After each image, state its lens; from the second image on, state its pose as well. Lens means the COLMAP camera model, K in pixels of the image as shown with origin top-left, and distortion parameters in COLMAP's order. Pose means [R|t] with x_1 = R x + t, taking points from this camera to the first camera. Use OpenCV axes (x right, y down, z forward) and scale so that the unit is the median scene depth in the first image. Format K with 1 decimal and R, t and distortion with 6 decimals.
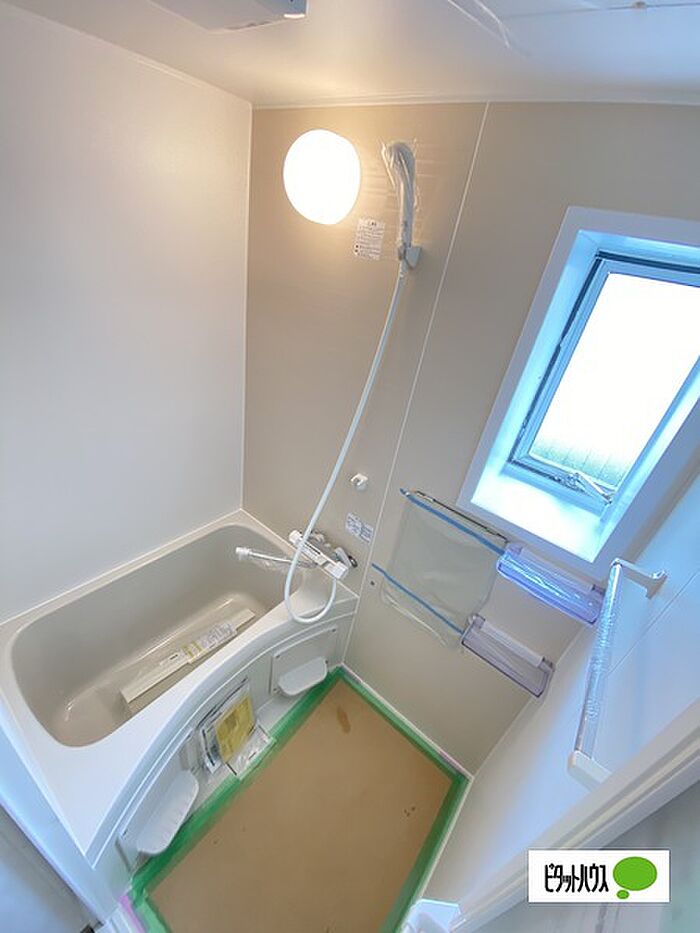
lens RADIAL K [[377.3, 0, 351.8], [0, 377.3, 462.6], [0, 0, 1]] dist [0.024043, -0.021870]
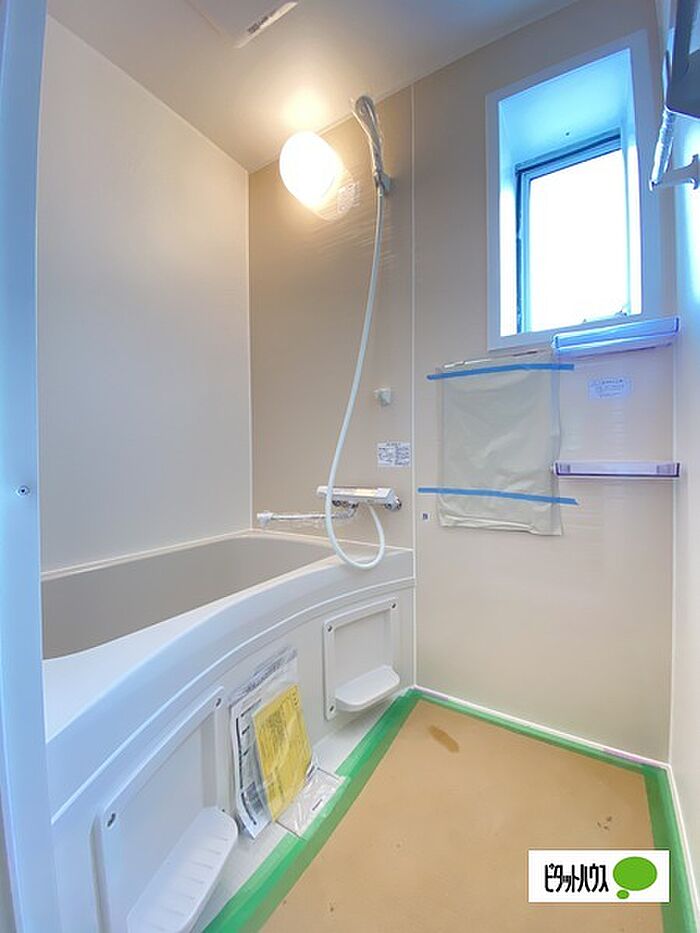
lens RADIAL K [[377.3, 0, 351.8], [0, 377.3, 462.6], [0, 0, 1]] dist [0.024043, -0.021870]
pose [[0.978961, -0.172311, 0.109292, -0.189617], [0.203705, 0.856358, -0.474505, 0.630020], [-0.011830, 0.486785, 0.873442, 0.236547]]
